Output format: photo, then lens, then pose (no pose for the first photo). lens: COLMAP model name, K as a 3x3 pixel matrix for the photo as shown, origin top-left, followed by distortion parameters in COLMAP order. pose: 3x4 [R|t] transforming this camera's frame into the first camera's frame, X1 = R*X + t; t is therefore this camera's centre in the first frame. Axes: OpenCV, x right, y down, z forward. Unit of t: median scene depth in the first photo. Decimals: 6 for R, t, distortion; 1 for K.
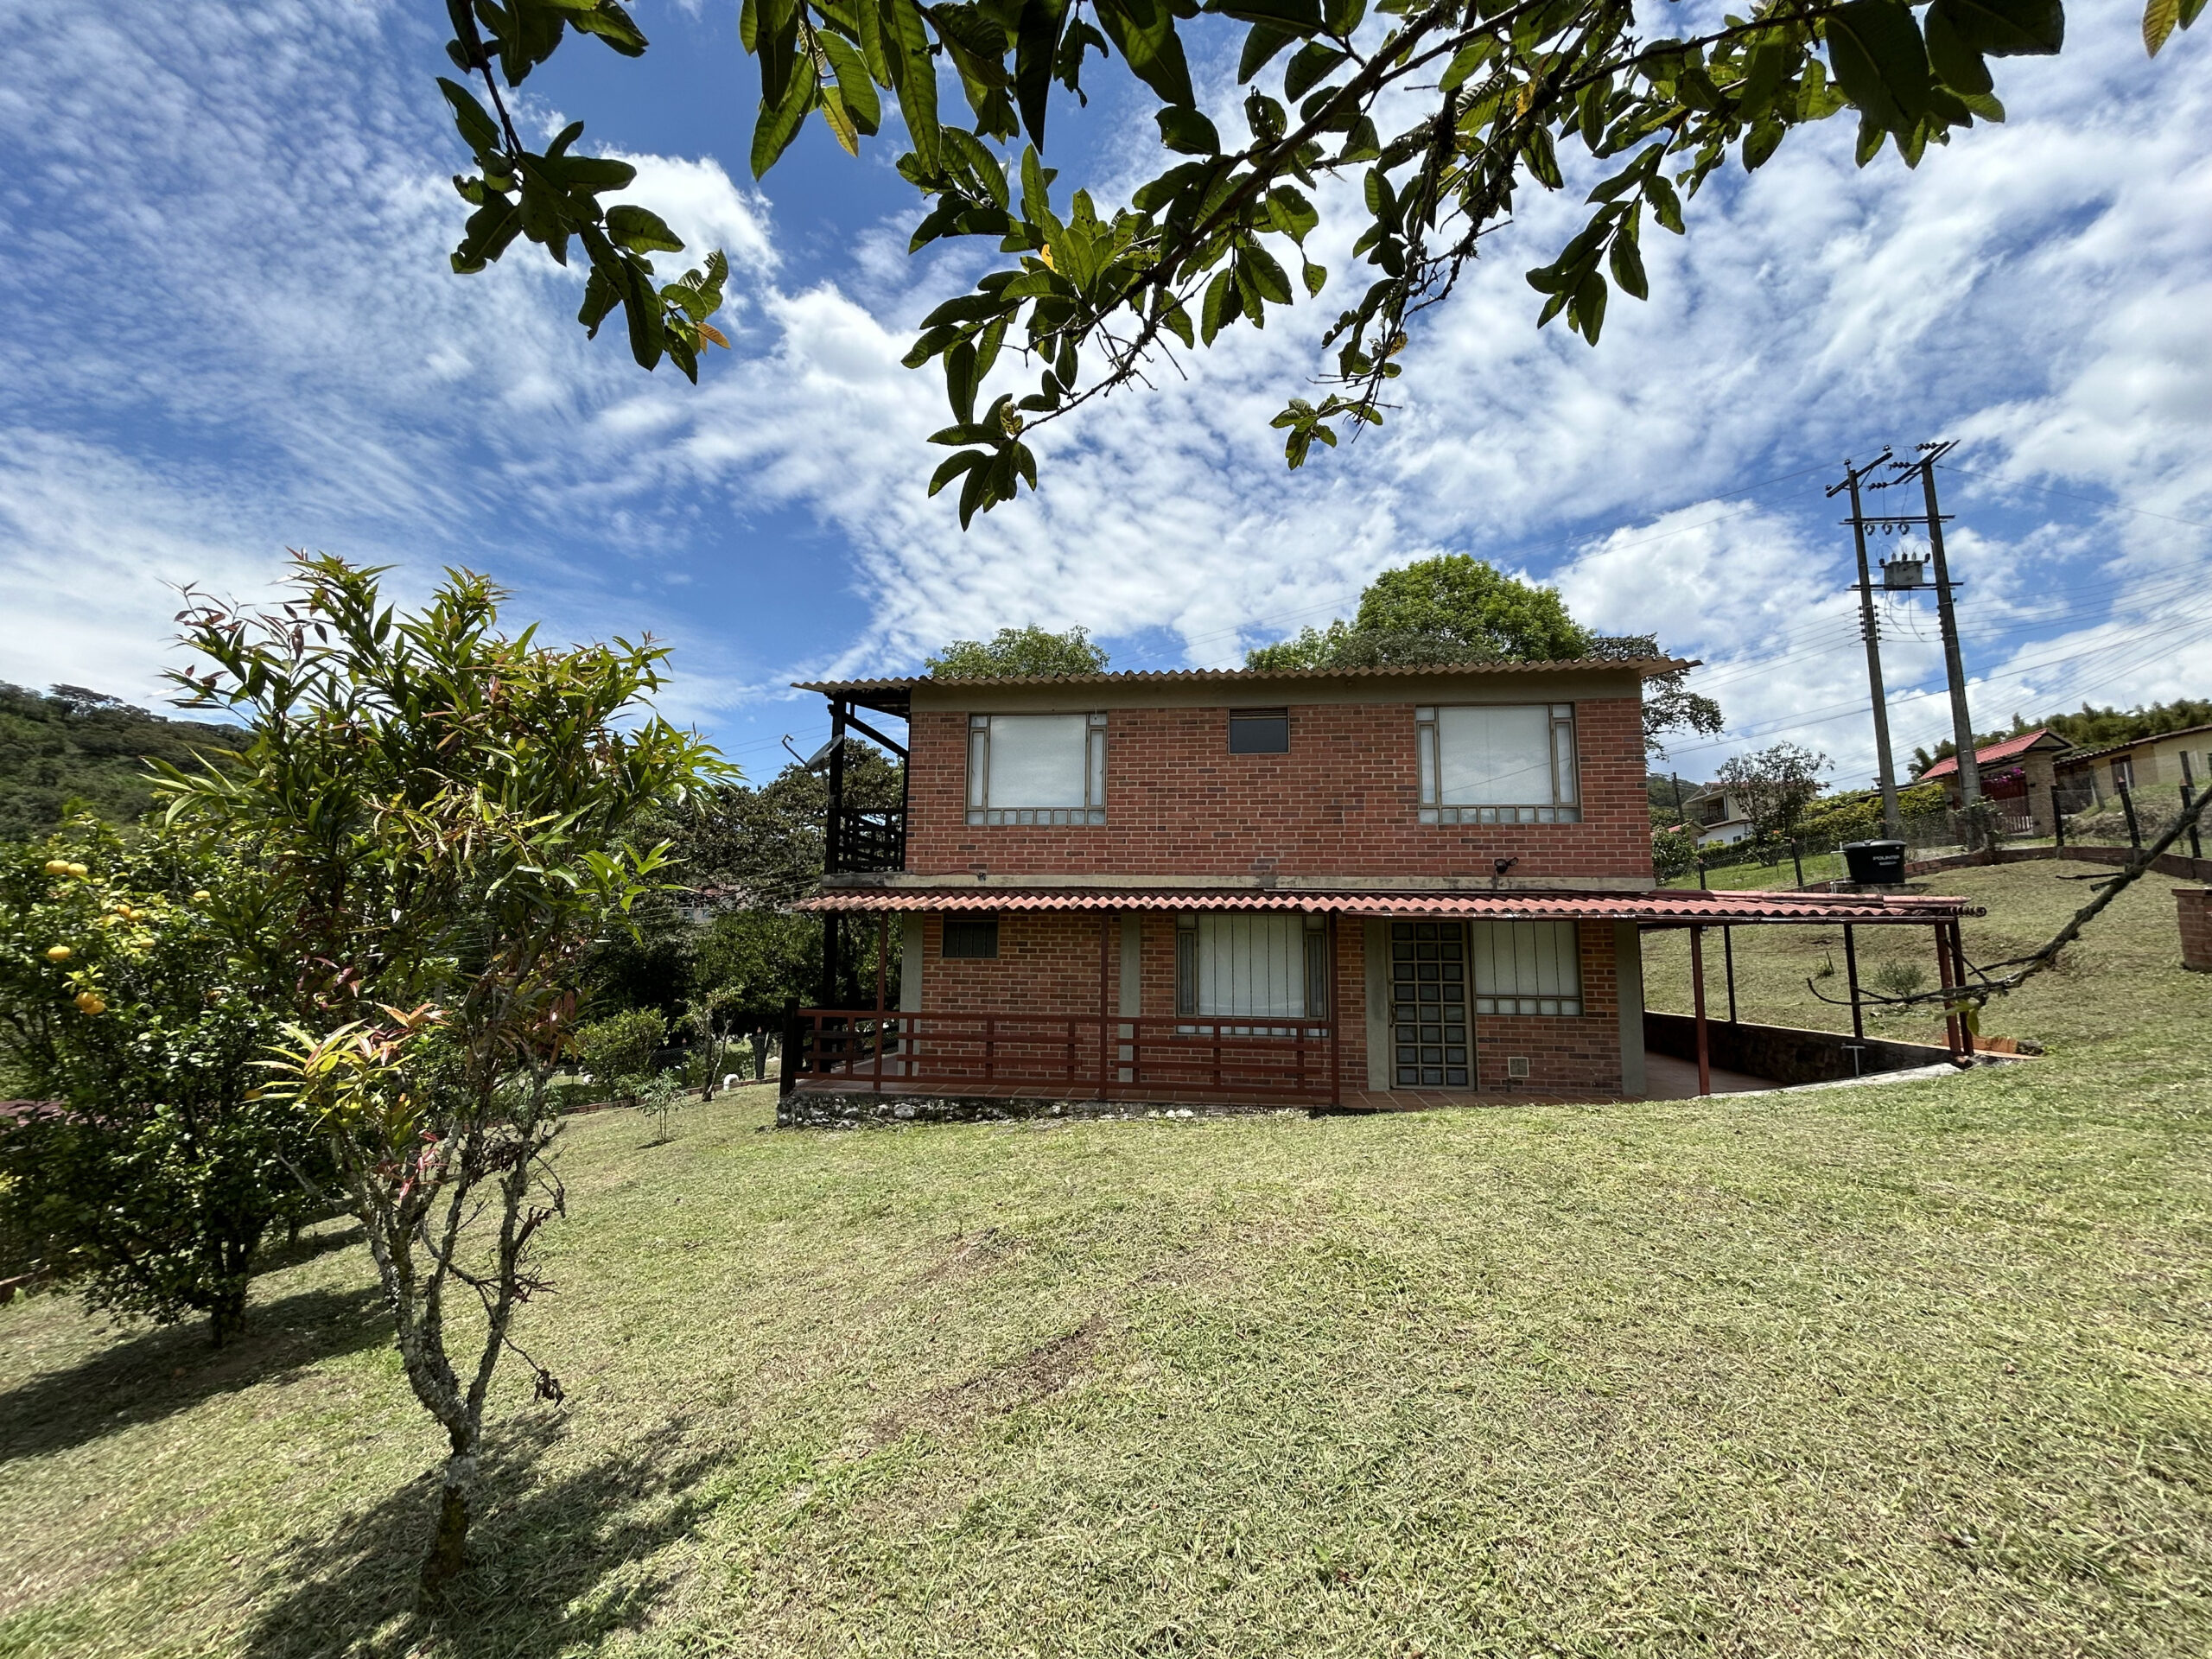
lens RADIAL K [[886.6, 0, 1082.7], [0, 886.6, 832.0], [0, 0, 1]] dist [0.004406, 0.000572]
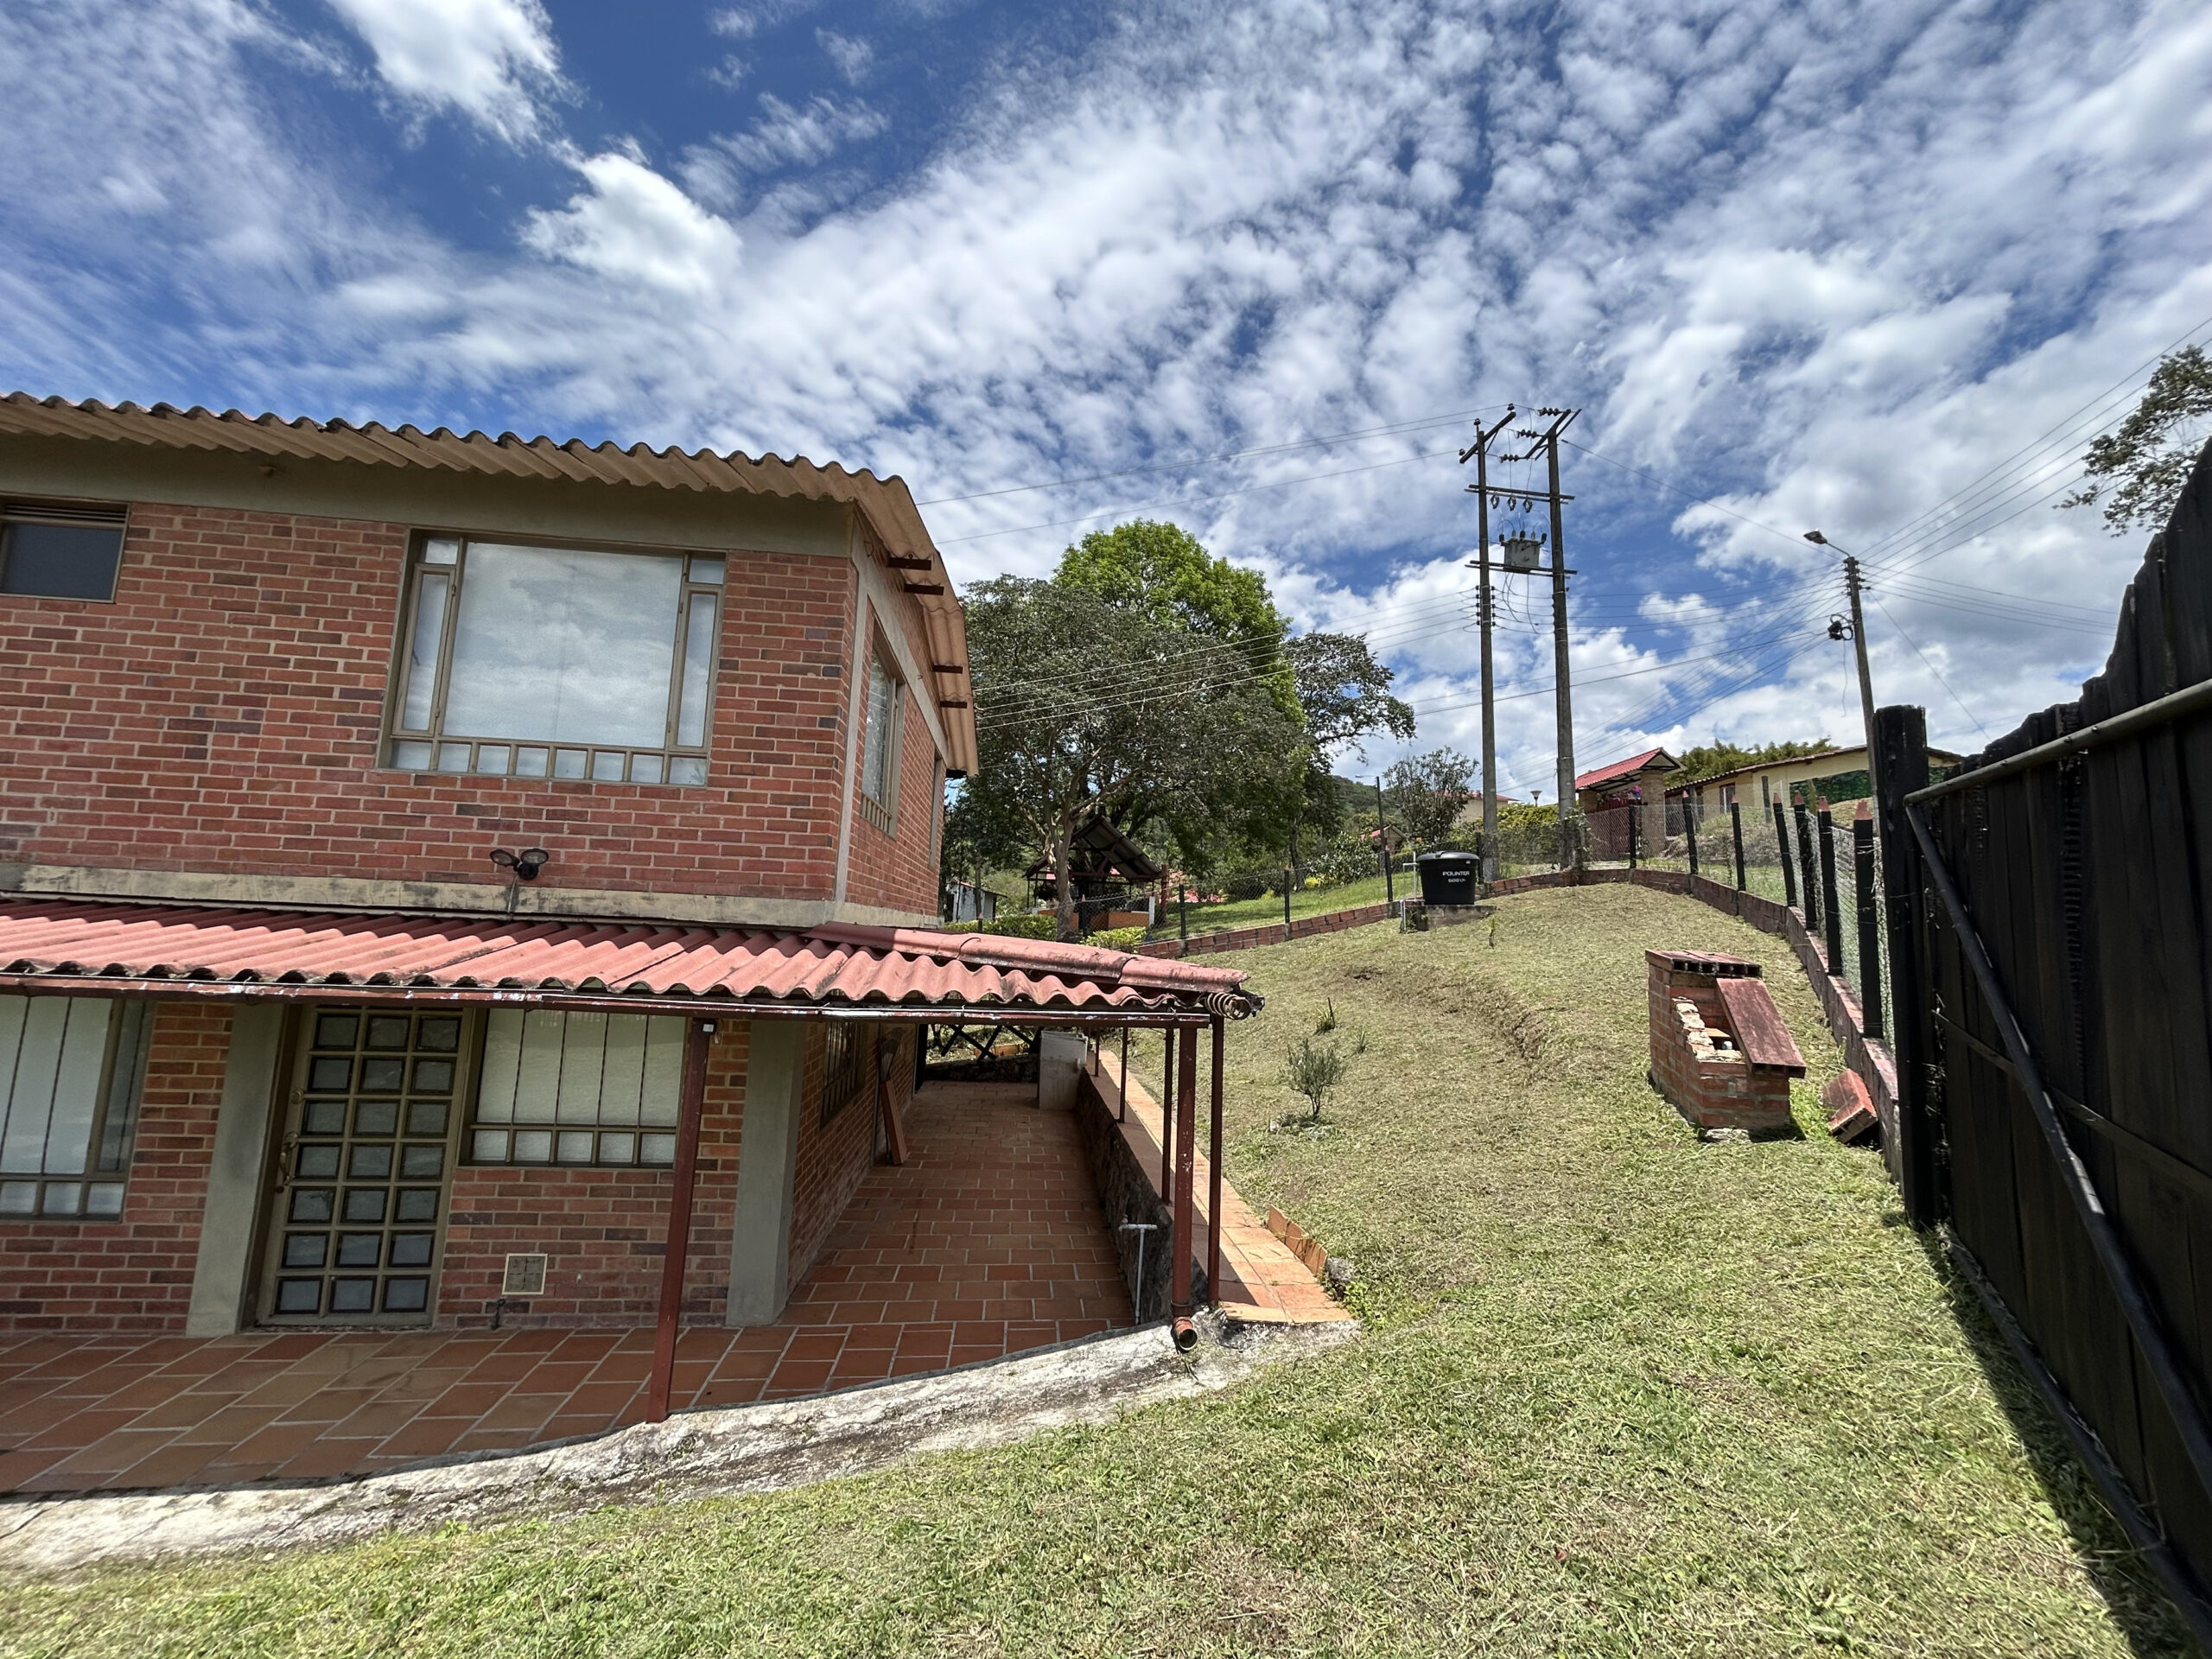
lens RADIAL K [[886.6, 0, 1100.3], [0, 886.6, 820.2], [0, 0, 1]] dist [0.004406, 0.000572]
pose [[0.973912, 0.054697, 0.220235, 0.166341], [-0.055608, 0.998451, -0.002070, 0.000000], [-0.220007, -0.010231, 0.975445, 0.113449]]
